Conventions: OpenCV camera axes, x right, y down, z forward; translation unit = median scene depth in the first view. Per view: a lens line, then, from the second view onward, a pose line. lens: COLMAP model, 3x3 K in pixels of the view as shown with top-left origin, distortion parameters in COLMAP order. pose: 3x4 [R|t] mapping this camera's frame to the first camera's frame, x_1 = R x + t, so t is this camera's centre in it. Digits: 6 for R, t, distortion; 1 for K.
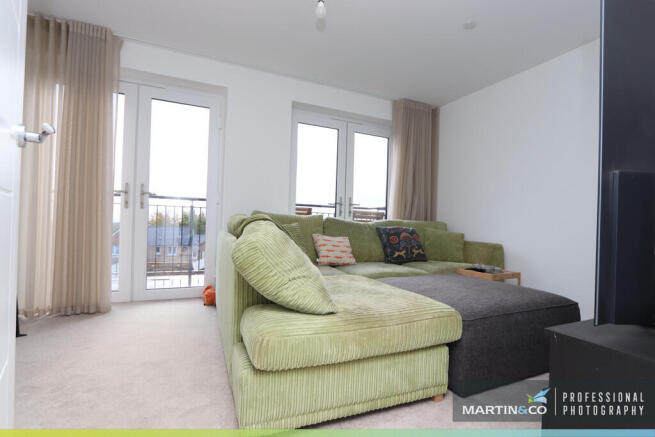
lens RADIAL K [[306.5, 0, 327.5], [0, 306.5, 218.5], [0, 0, 1]] dist [-0.025988, 0.000068]
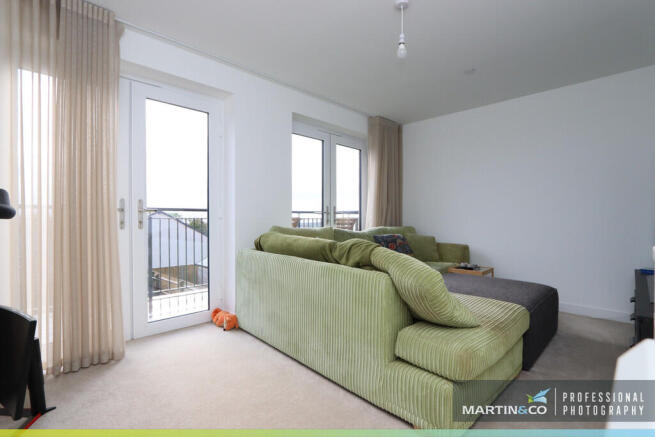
lens RADIAL K [[306.5, 0, 327.5], [0, 306.5, 218.5], [0, 0, 1]] dist [-0.025988, 0.000068]
pose [[0.937937, -0.030207, 0.345487, -0.362158], [0.023711, 0.999454, 0.023015, -0.059902], [-0.345993, -0.013395, 0.938141, 0.024299]]
